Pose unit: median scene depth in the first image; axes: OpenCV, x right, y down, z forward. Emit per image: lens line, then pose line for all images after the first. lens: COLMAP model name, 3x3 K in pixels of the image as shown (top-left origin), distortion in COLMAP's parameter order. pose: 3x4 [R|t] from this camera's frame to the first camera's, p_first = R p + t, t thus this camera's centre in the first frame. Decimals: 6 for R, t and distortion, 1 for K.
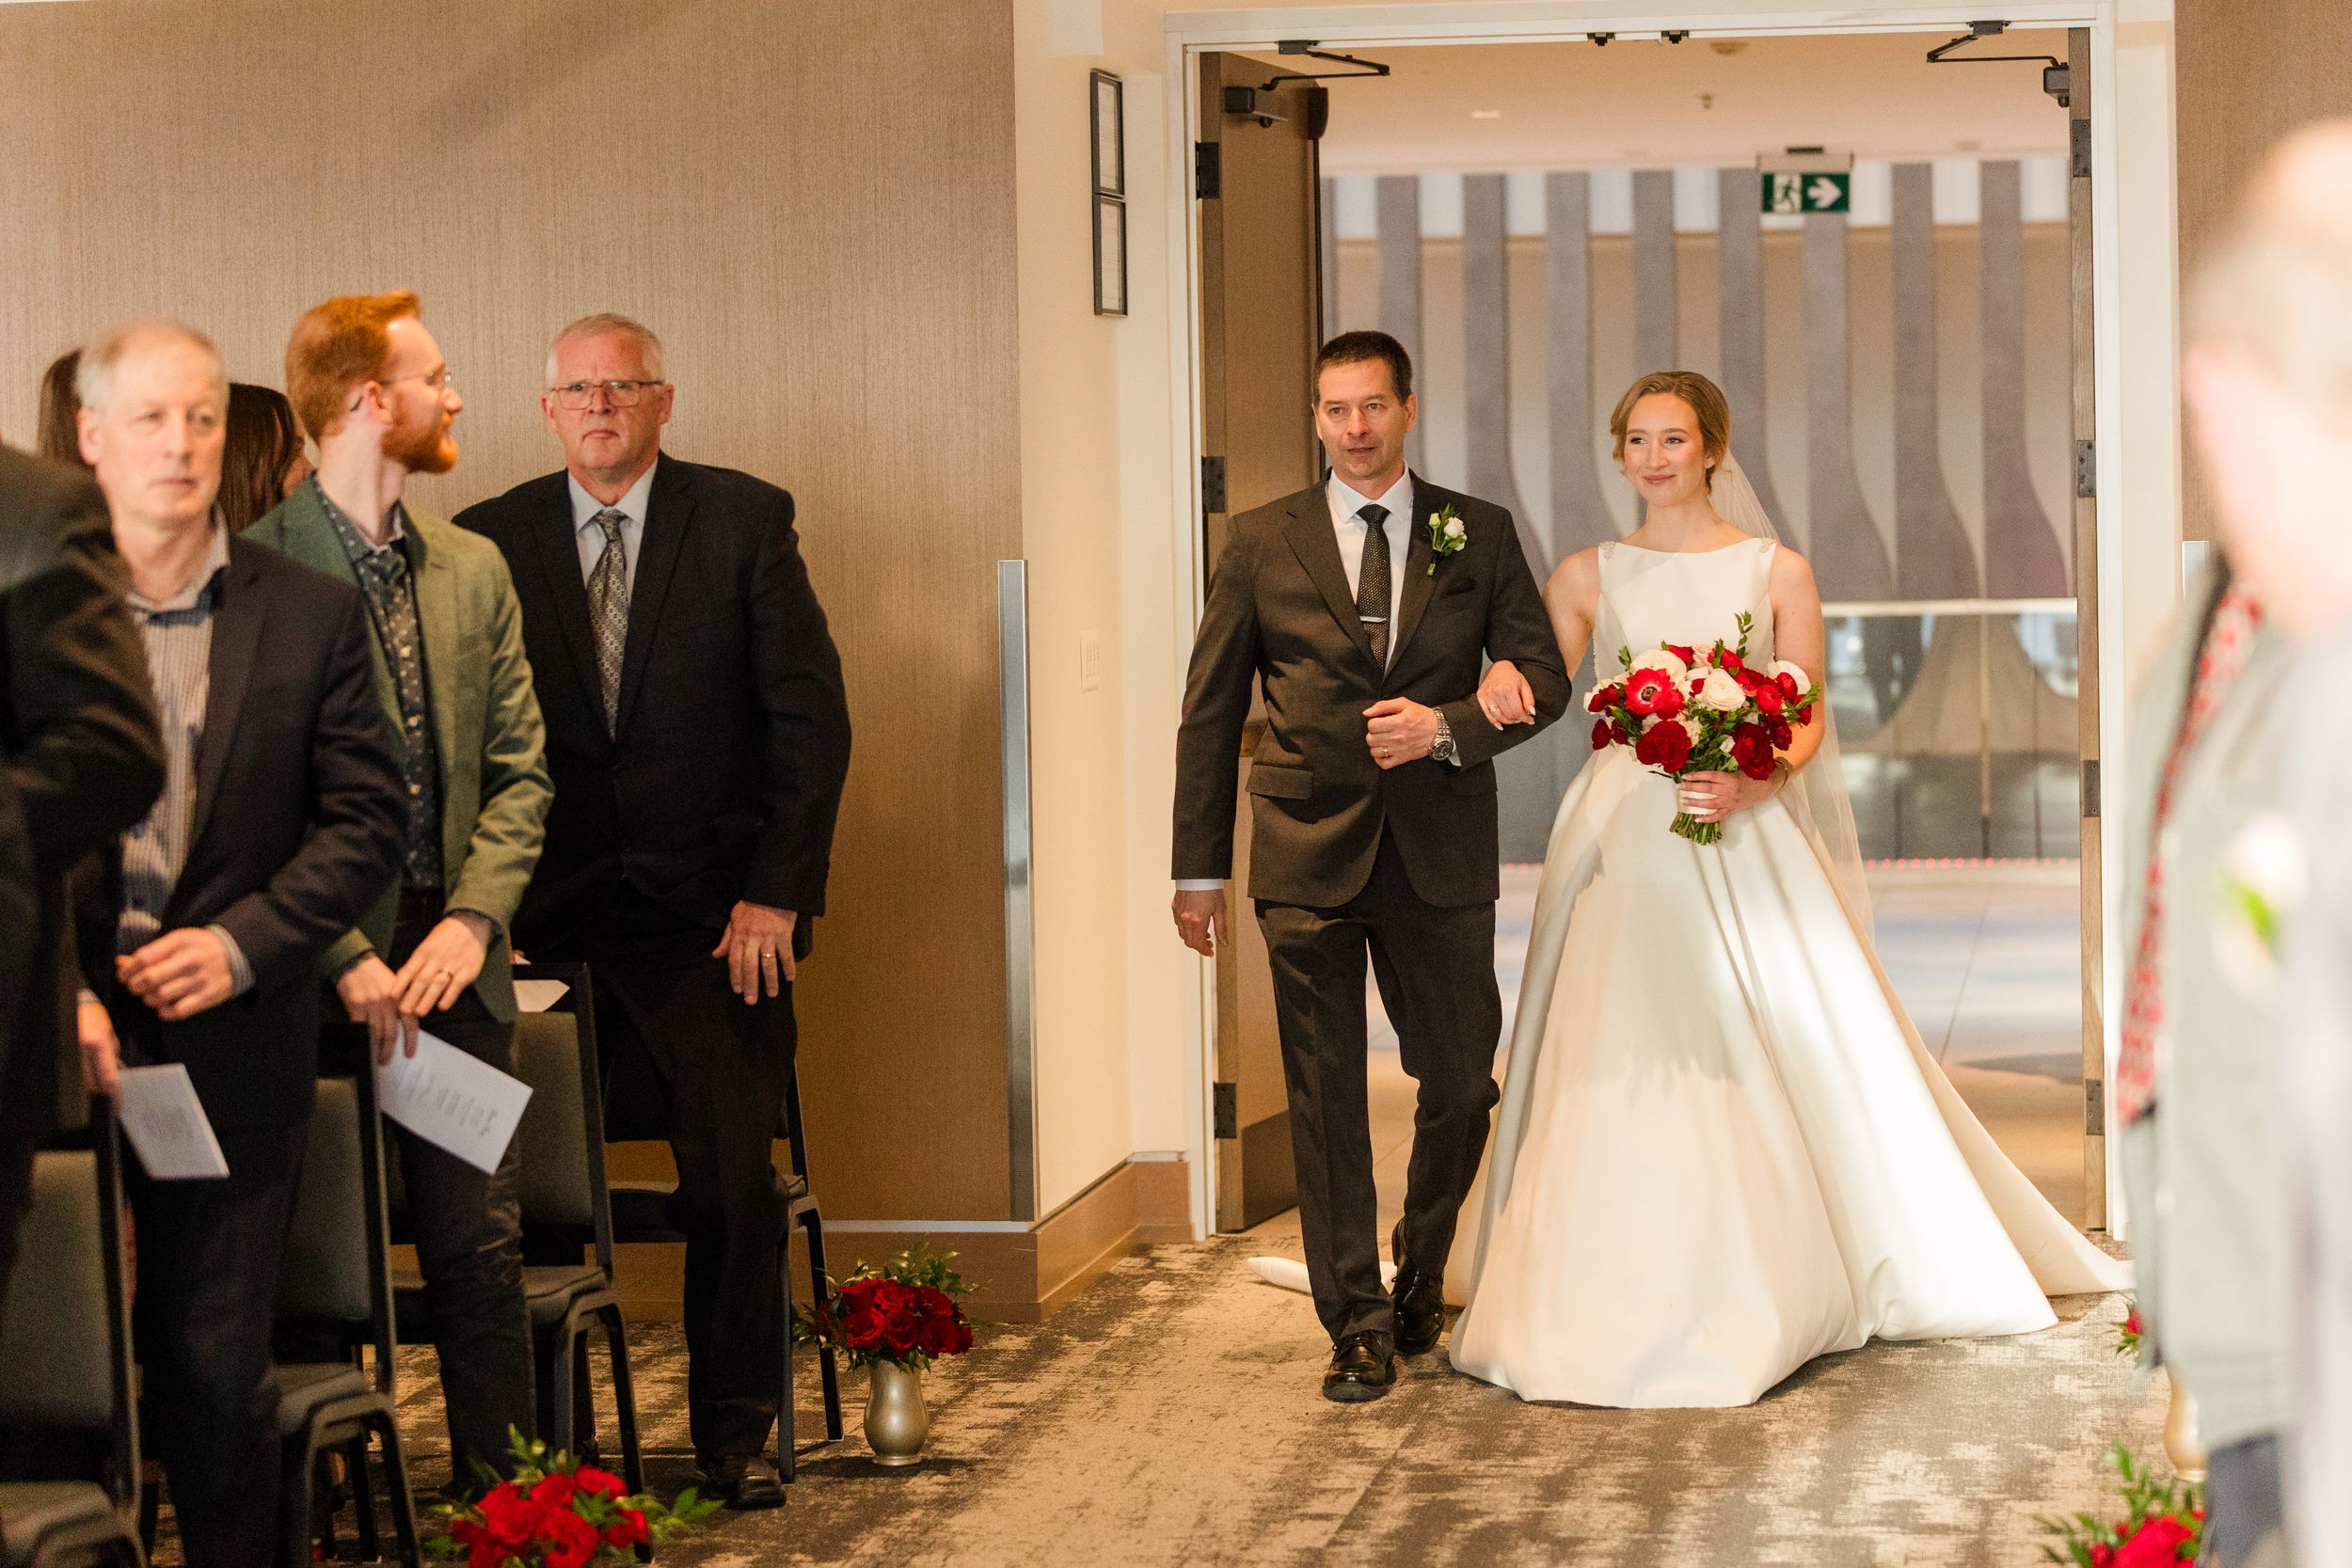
lens RADIAL K [[6143.8, 0, 1182.8], [0, 6143.8, 746.5], [0, 0, 1]] dist [-0.041628, -0.152236]
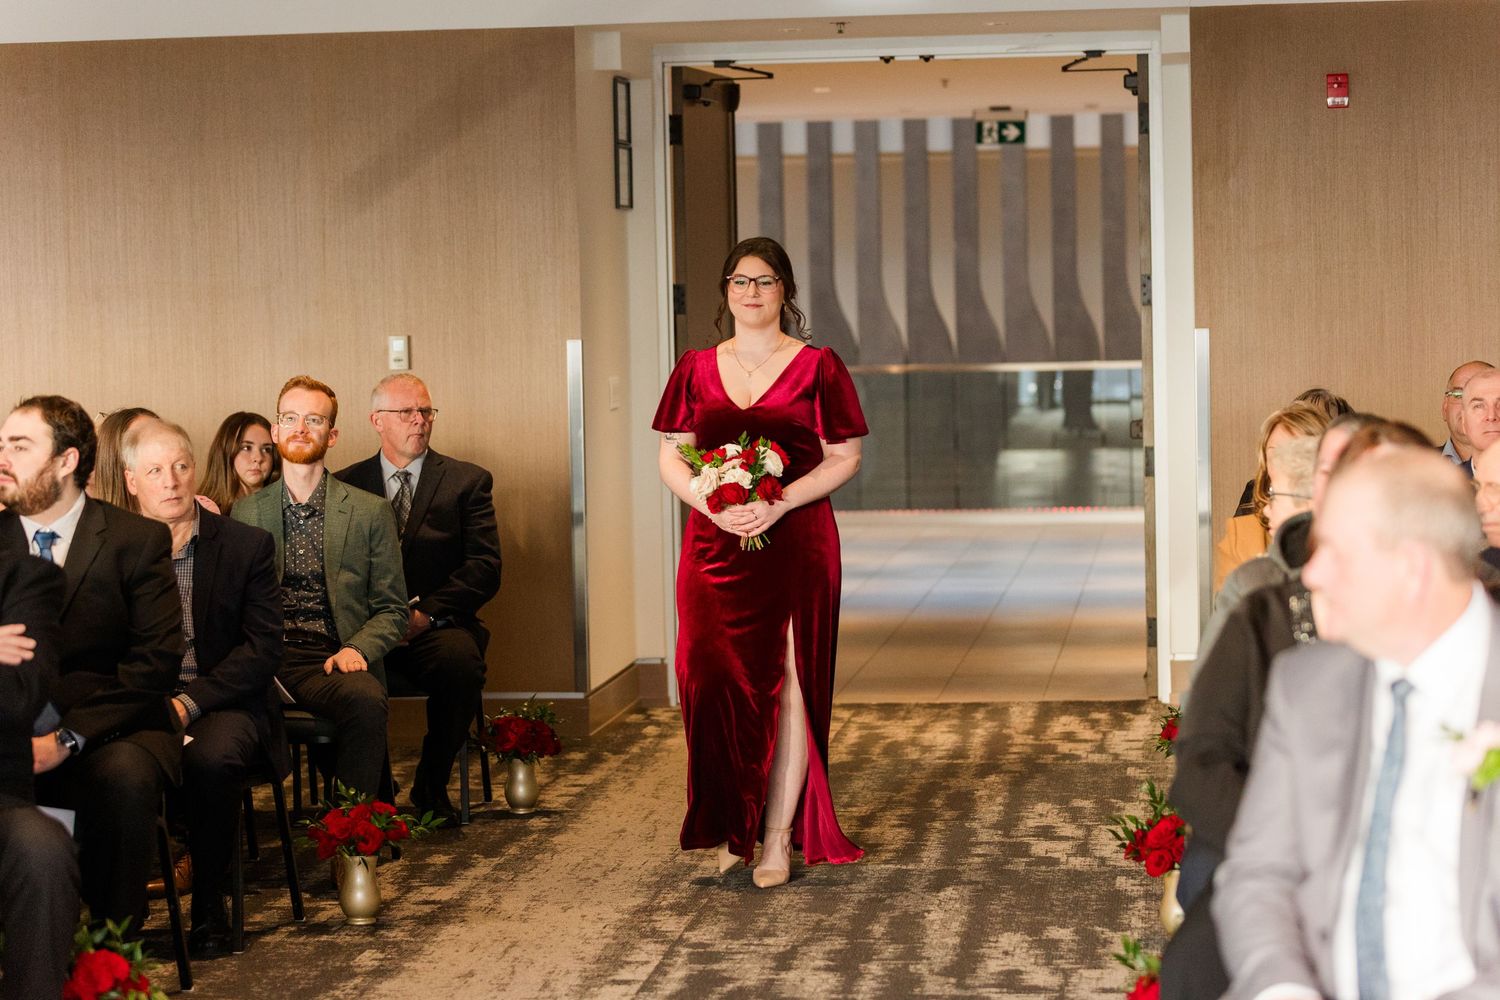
lens RADIAL K [[3679.2, 0, 750.0], [0, 3679.2, 500.0], [0, 0, 1]] dist [-0.054160, -0.377435]
pose [[0.999501, -0.003244, 0.031407, -0.009747], [0.002826, 0.999907, 0.013333, 0.003689], [-0.031448, -0.013237, 0.999418, -0.126137]]
